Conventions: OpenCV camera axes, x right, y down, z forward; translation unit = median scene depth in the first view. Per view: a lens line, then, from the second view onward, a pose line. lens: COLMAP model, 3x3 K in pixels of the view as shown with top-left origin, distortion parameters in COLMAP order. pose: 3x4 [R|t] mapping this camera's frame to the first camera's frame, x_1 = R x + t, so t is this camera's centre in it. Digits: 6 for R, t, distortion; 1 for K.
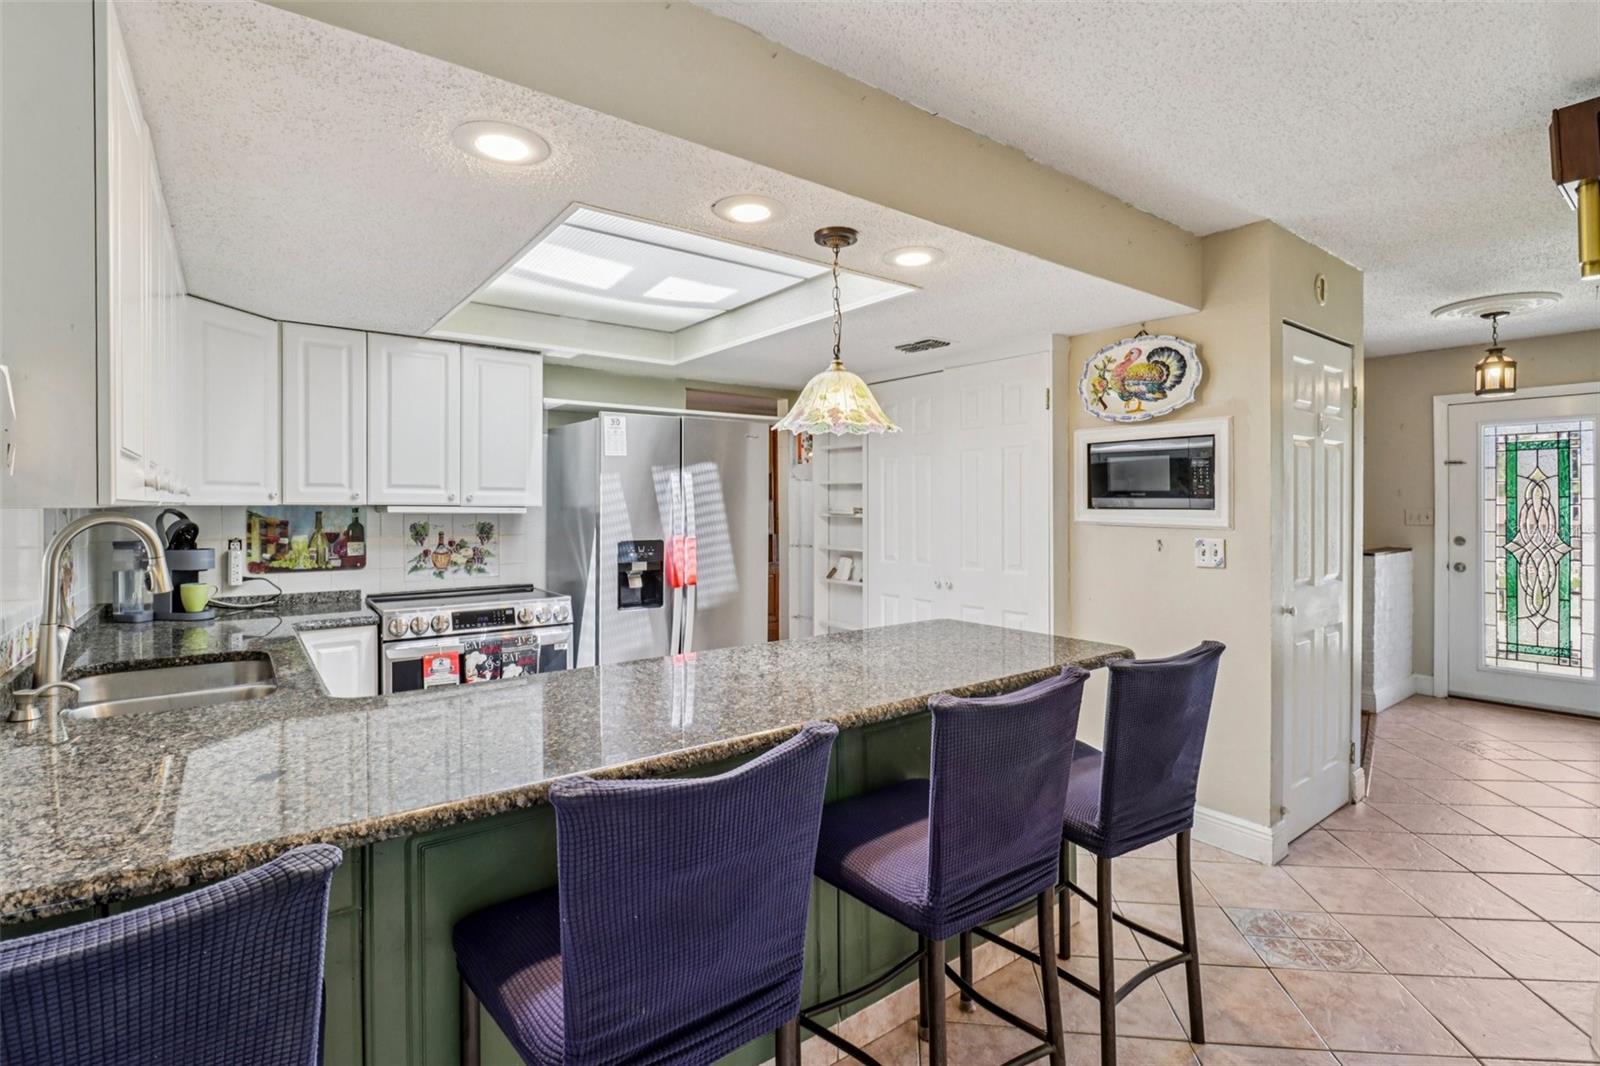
lens RADIAL K [[749.8, 0, 803.5], [0, 749.8, 502.3], [0, 0, 1]] dist [-0.018553, -0.000899]
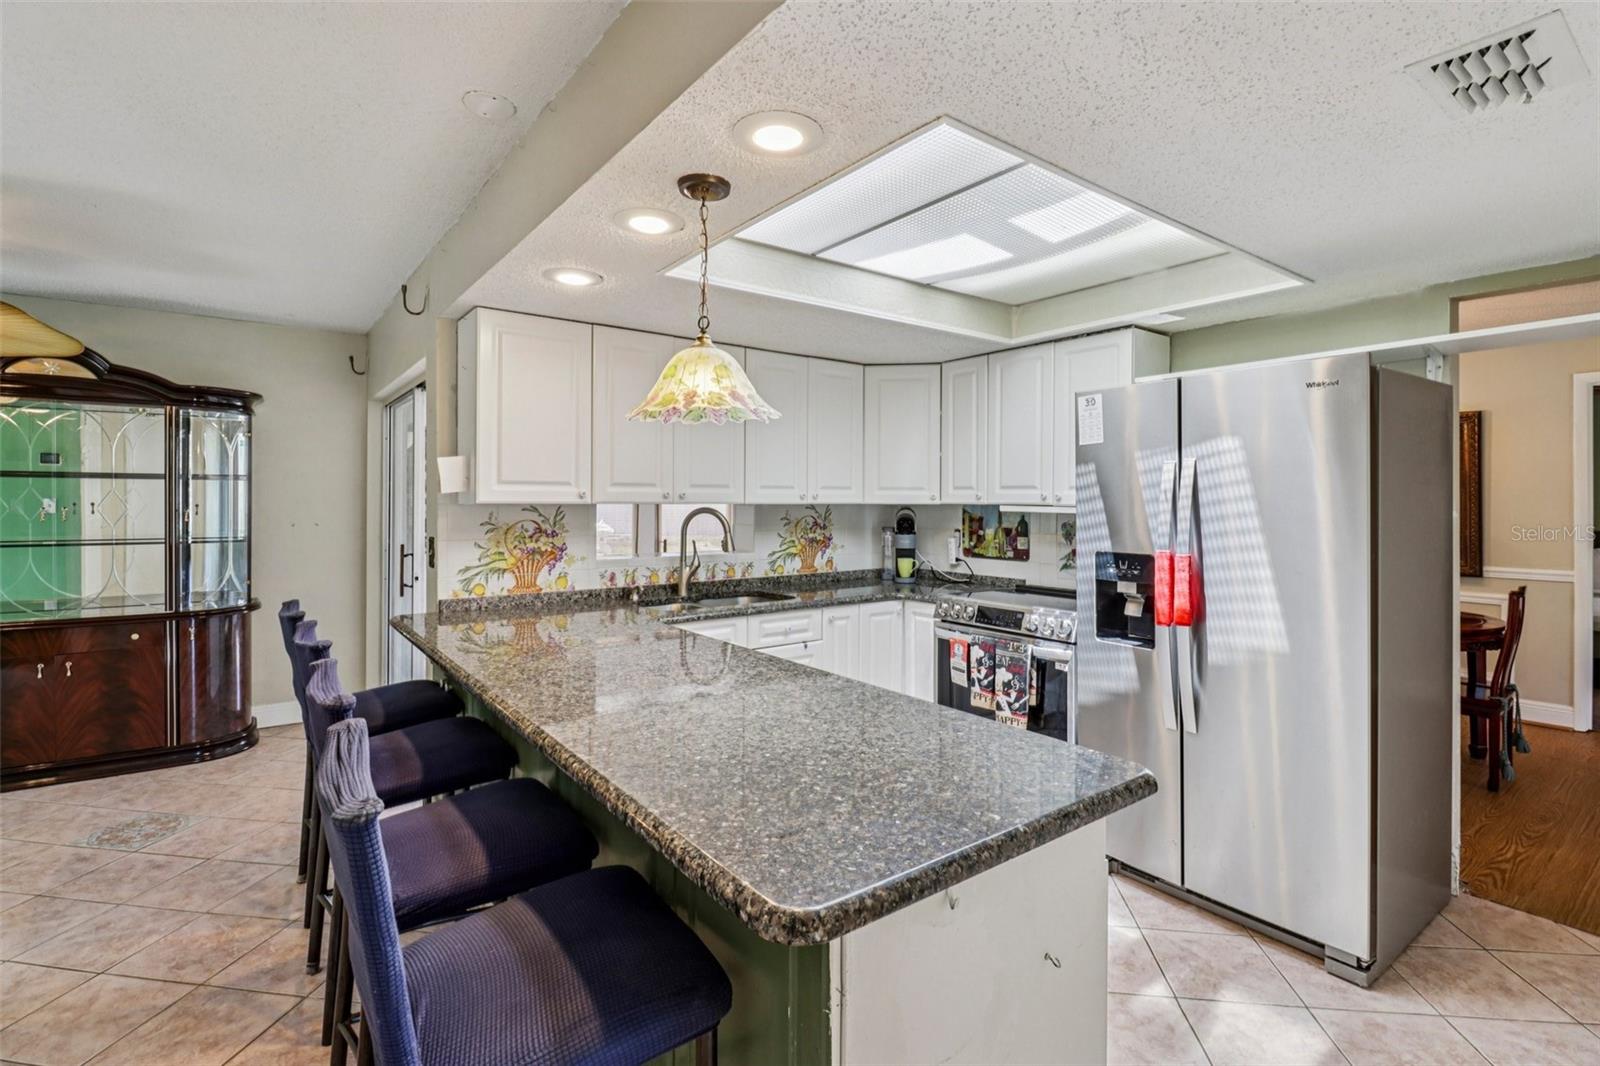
lens RADIAL K [[749.8, 0, 803.5], [0, 749.8, 502.3], [0, 0, 1]] dist [-0.018553, -0.000899]
pose [[-0.016677, 0.001559, -0.999860, 0.565400], [0.000696, 0.999999, 0.001548, -0.001497], [0.999861, -0.000670, -0.016678, 0.721957]]
